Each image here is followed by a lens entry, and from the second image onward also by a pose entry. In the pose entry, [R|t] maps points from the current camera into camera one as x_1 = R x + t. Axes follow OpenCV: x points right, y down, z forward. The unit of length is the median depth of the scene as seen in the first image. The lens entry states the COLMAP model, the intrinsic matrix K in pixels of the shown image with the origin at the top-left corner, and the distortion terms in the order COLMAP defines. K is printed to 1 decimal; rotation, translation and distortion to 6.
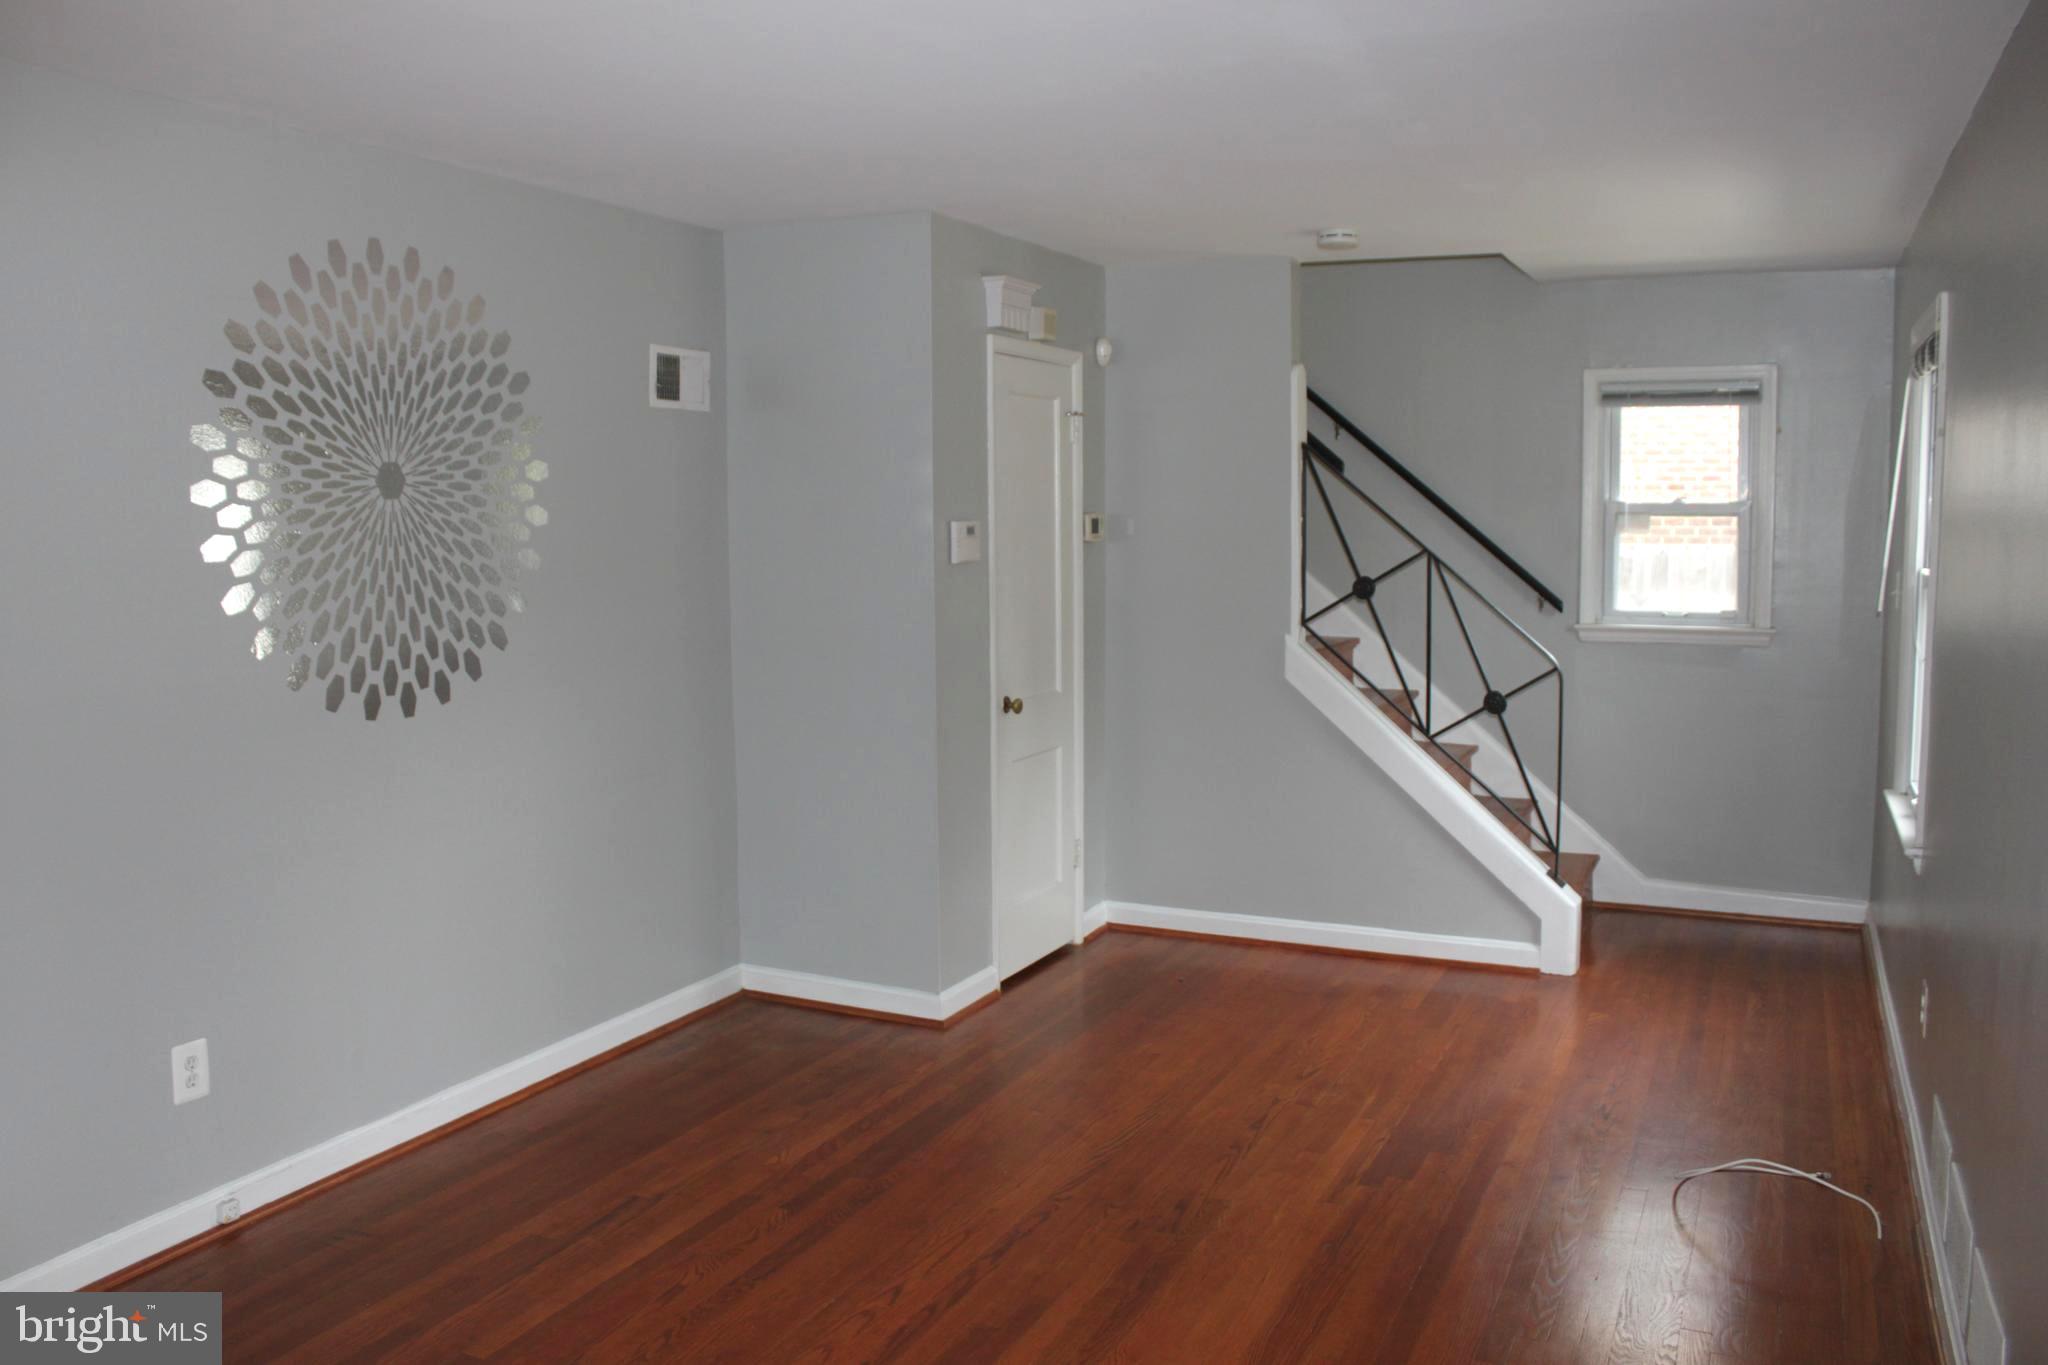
lens RADIAL K [[1684.7, 0, 1008.8], [0, 1684.7, 660.8], [0, 0, 1]] dist [-0.160578, 0.134536]
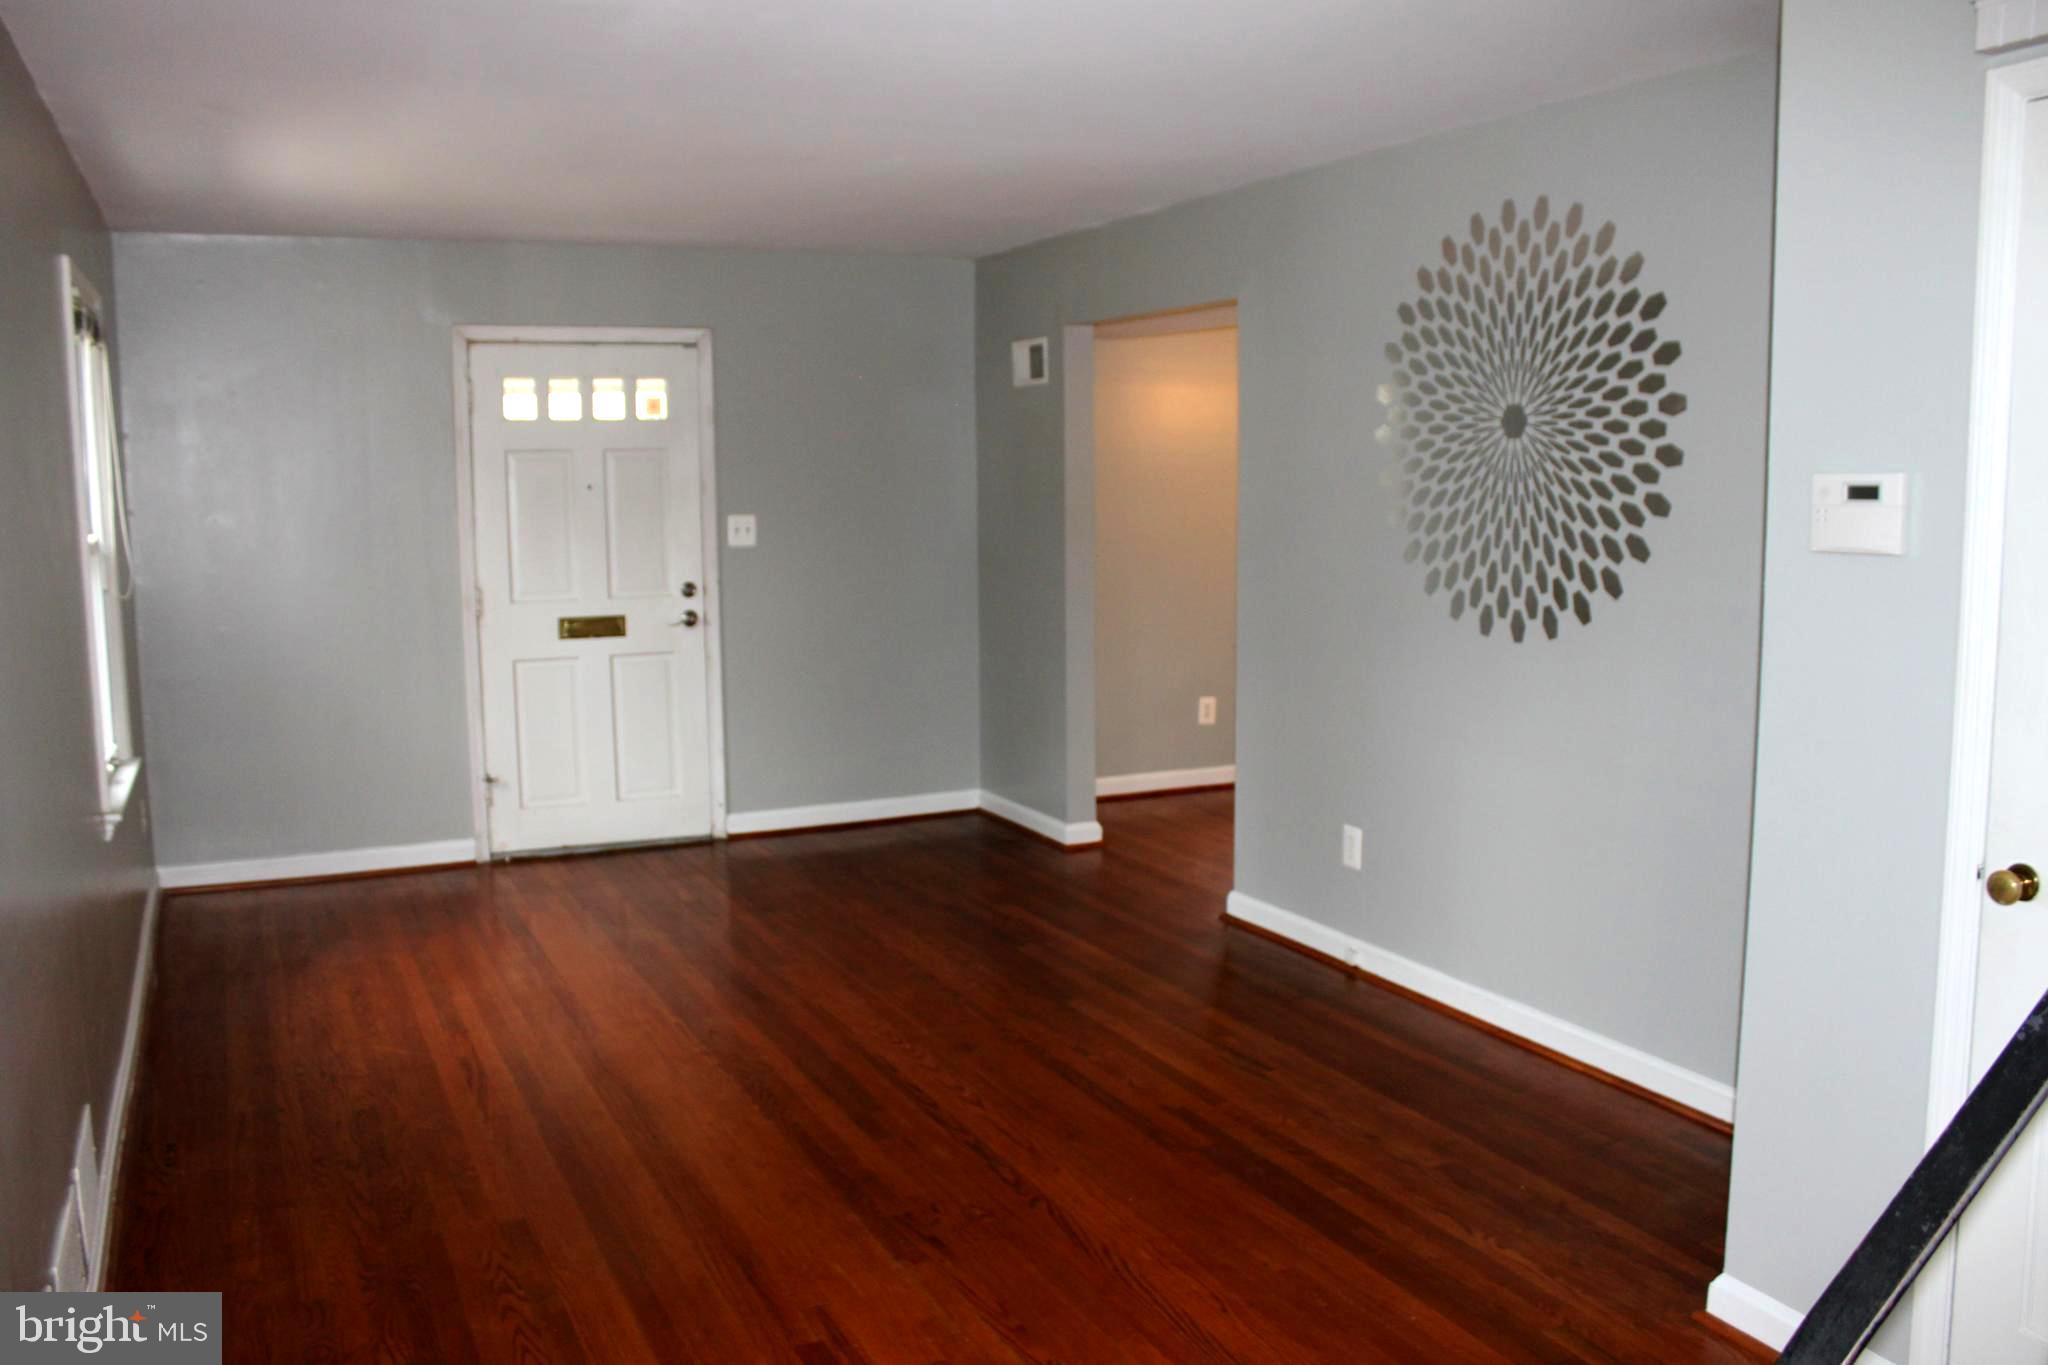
lens RADIAL K [[1684.7, 0, 1008.8], [0, 1684.7, 660.8], [0, 0, 1]] dist [-0.160578, 0.134536]
pose [[-0.632319, 0.101566, -0.768021, 0.684802], [-0.058224, 0.982335, 0.177845, -0.128681], [0.772517, 0.157172, -0.615235, 1.433918]]
